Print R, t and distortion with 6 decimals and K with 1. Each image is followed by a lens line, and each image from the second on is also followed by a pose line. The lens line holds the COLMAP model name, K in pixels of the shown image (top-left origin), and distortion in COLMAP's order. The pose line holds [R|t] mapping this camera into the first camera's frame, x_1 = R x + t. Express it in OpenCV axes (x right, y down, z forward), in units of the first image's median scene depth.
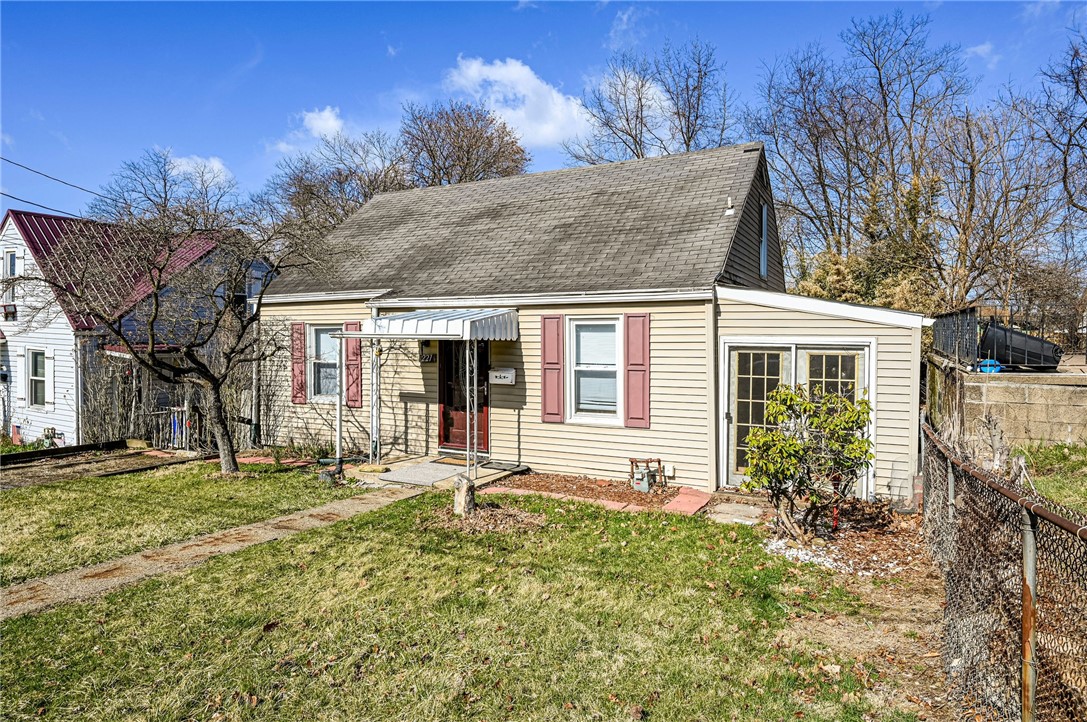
lens RADIAL K [[663.3, 0, 544.2], [0, 663.3, 357.0], [0, 0, 1]] dist [0.000692, 0.000361]
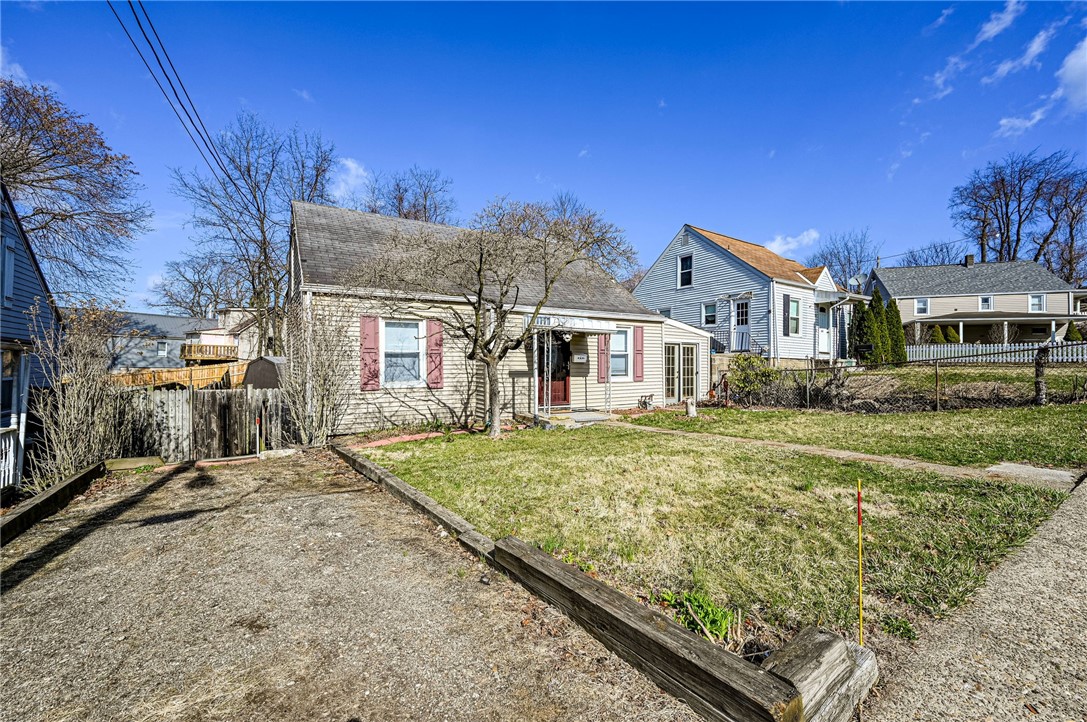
lens RADIAL K [[455.6, 0, 544.2], [0, 455.6, 364.7], [0, 0, 1]] dist [0.001606, 0.000170]
pose [[0.504526, -0.001982, 0.863394, -1.125499], [0.028188, 0.999502, -0.014177, 0.061261], [-0.862936, 0.031489, 0.504331, 0.493632]]
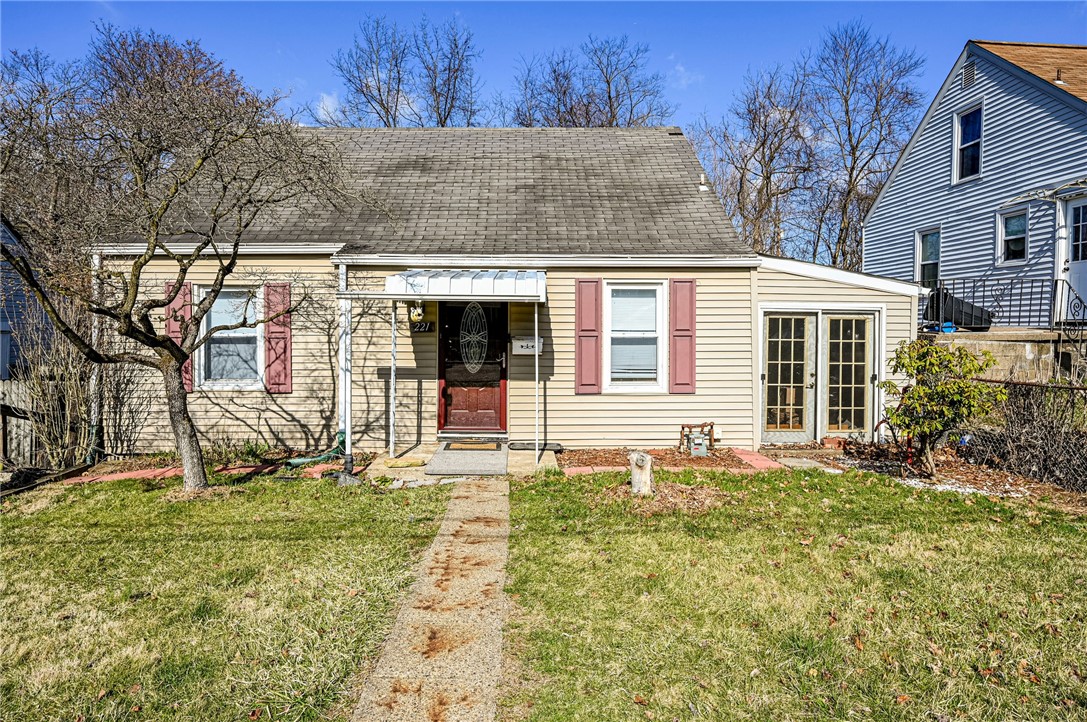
lens RADIAL K [[656.2, 0, 542.9], [0, 656.2, 333.1], [0, 0, 1]] dist [0.000061, -0.000104]
pose [[0.877713, -0.006152, 0.479148, -0.471707], [0.011724, 0.999894, -0.008638, 0.020203], [-0.479044, 0.013200, 0.877692, 0.214821]]
